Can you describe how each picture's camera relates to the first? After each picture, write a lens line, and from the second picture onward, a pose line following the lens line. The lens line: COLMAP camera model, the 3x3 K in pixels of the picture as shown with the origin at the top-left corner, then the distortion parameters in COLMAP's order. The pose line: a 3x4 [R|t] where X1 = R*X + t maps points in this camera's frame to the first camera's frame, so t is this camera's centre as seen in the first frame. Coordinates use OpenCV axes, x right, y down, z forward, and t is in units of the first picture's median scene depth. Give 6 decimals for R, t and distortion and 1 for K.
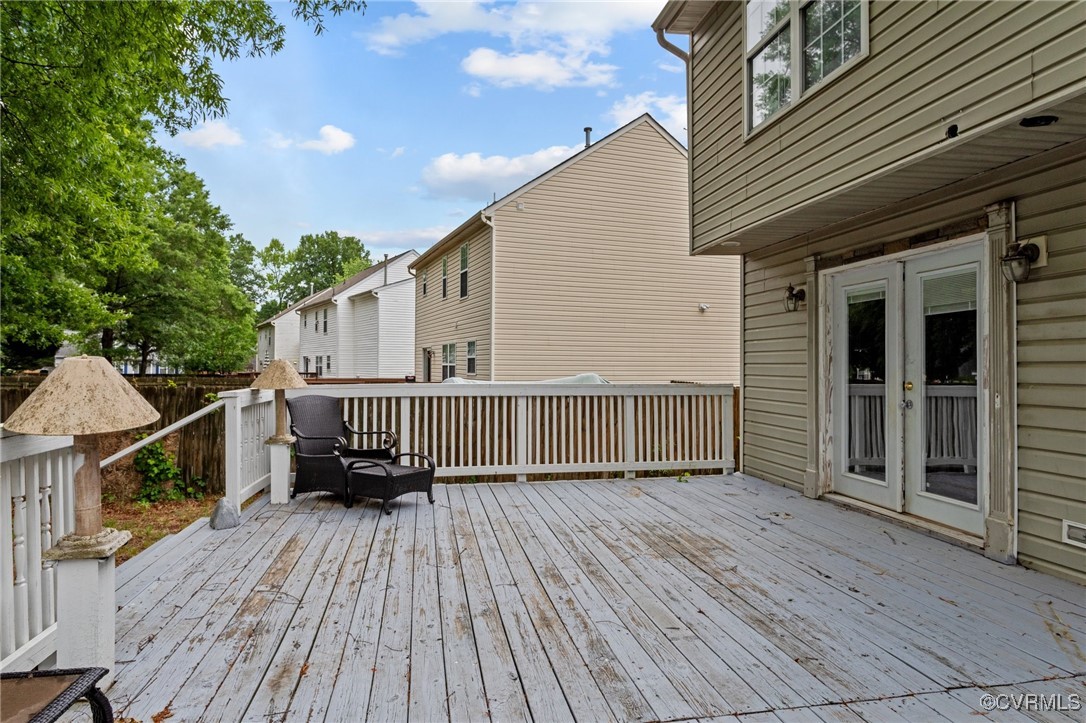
lens RADIAL K [[675.3, 0, 543.0], [0, 675.3, 361.5], [0, 0, 1]] dist [-0.003374, 0.000934]
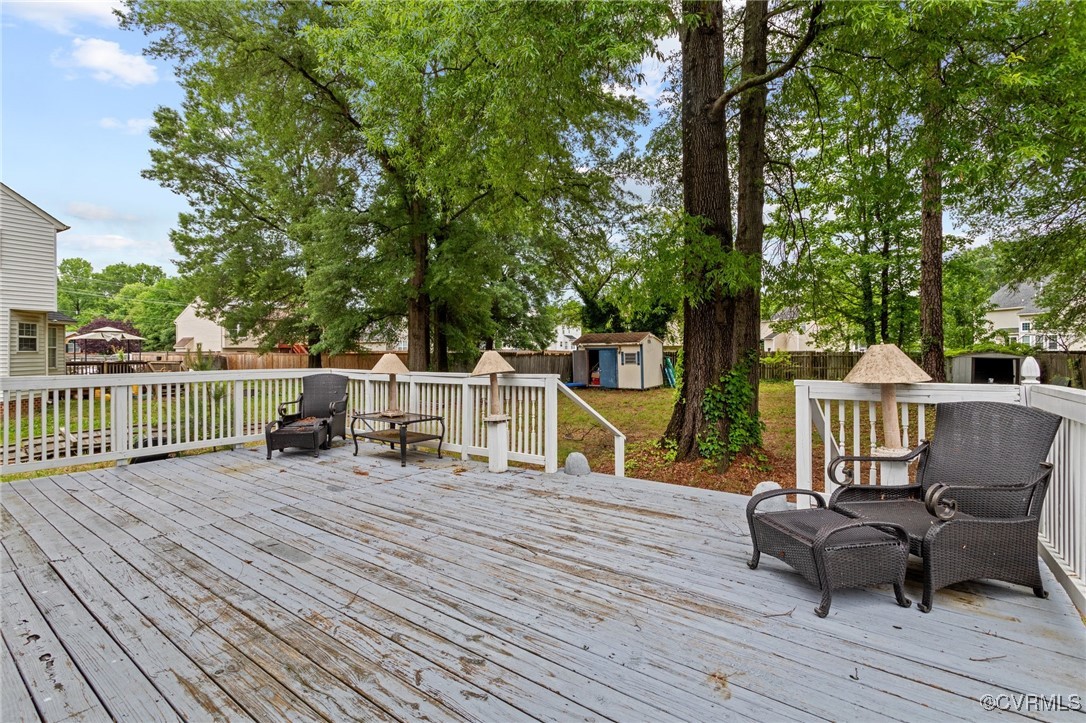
lens RADIAL K [[510.0, 0, 544.0], [0, 510.0, 355.6], [0, 0, 1]] dist [0.001382, -0.000523]
pose [[-0.735284, 0.005587, -0.677736, 0.250050], [0.007485, 0.999972, 0.000123, 0.005171], [0.677718, -0.004983, -0.735305, 1.096899]]
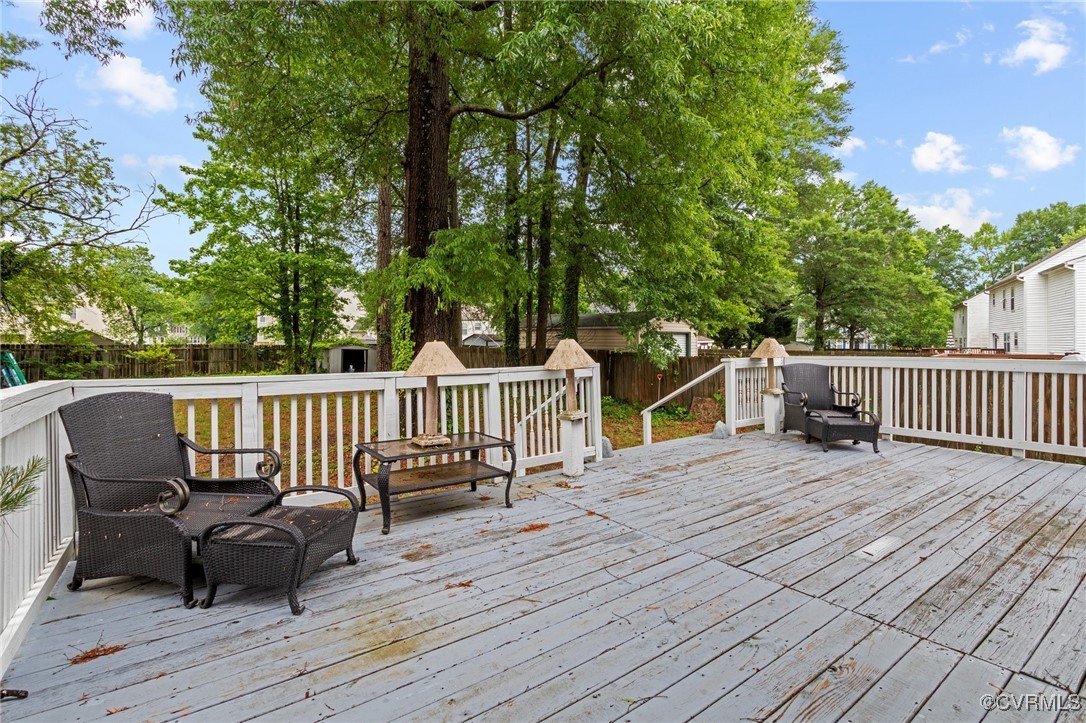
lens RADIAL K [[516.2, 0, 534.4], [0, 516.2, 346.2], [0, 0, 1]] dist [0.001544, 0.000682]
pose [[0.438474, 0.002630, -0.898740, 0.395757], [0.008956, 0.999933, 0.007296, 0.000844], [0.898699, -0.011248, 0.438421, 0.017977]]
